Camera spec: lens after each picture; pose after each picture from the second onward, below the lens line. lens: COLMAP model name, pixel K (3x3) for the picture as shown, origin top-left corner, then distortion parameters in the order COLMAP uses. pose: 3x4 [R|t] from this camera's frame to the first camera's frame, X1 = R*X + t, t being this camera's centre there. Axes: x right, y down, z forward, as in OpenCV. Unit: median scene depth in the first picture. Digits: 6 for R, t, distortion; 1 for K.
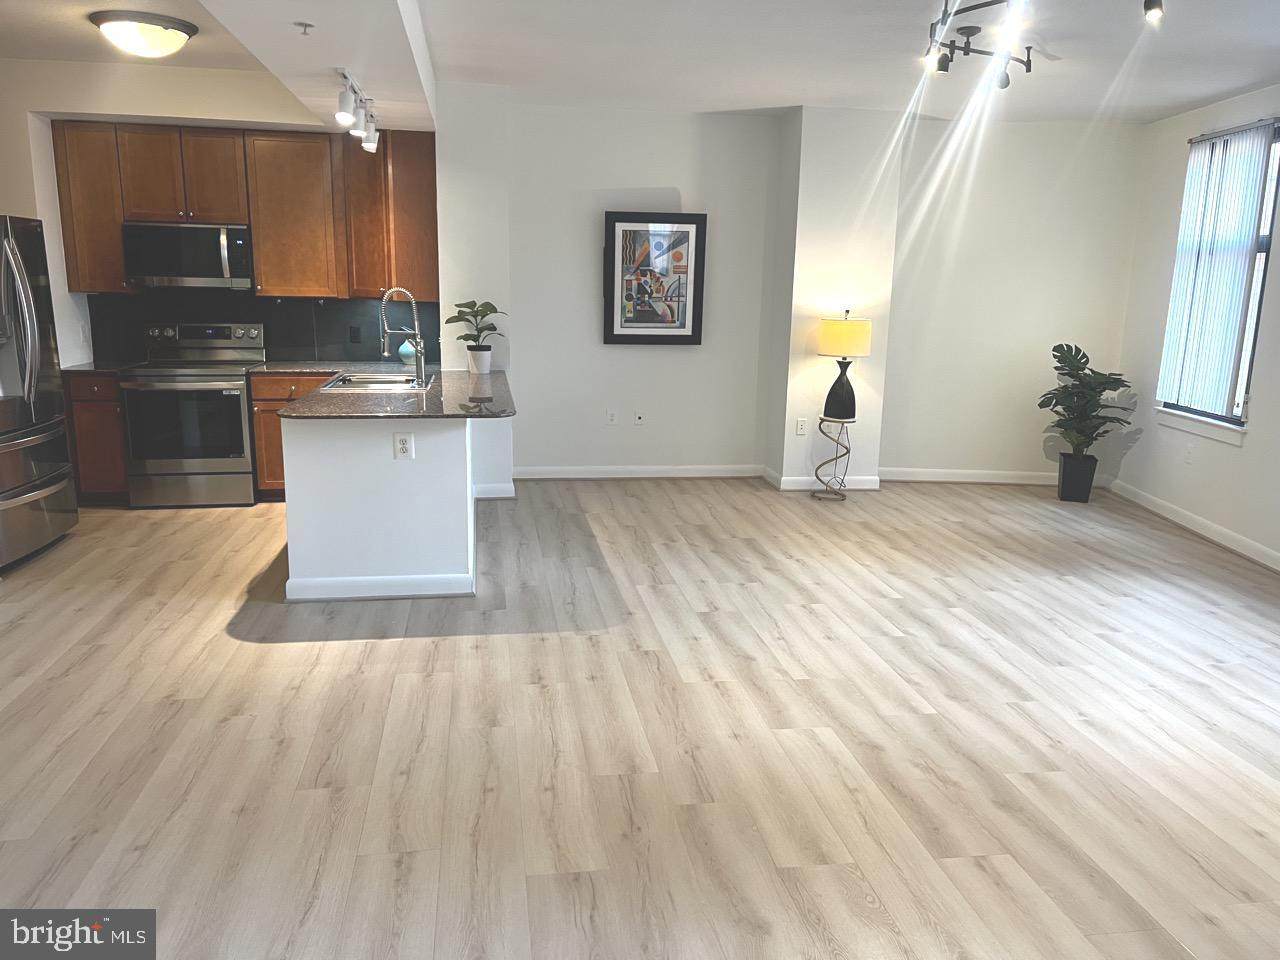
lens RADIAL K [[952.9, 0, 640.0], [0, 952.9, 480.0], [0, 0, 1]] dist [0.000043, -0.001382]
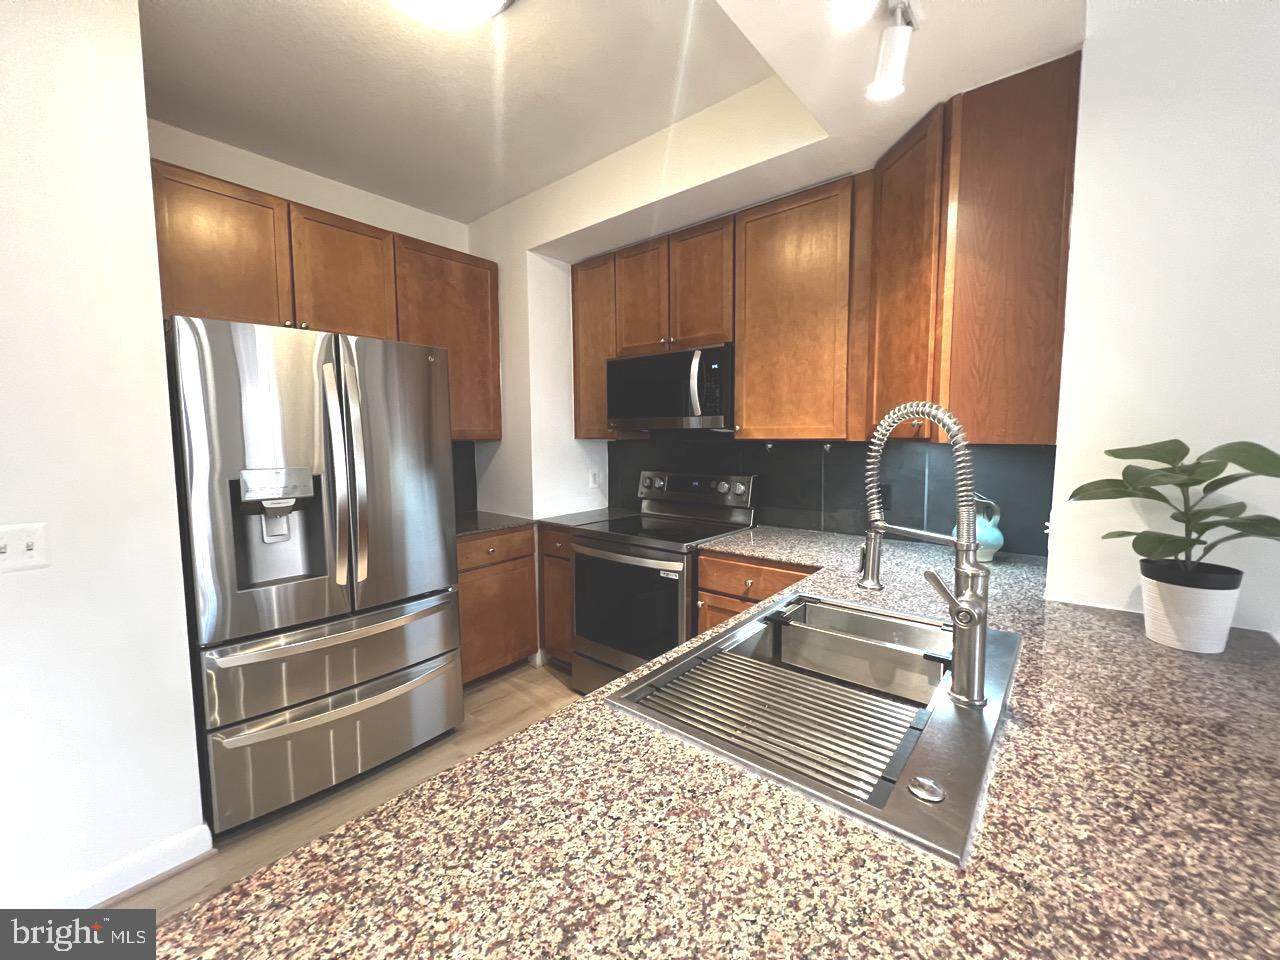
lens RADIAL K [[519.5, 0, 640.0], [0, 519.5, 480.0], [0, 0, 1]] dist [-0.000375, -0.000175]
pose [[0.654589, 0.041480, -0.754846, -0.155899], [-0.138169, 0.988240, -0.065512, -0.129904], [0.743252, 0.147180, 0.652622, 0.710667]]
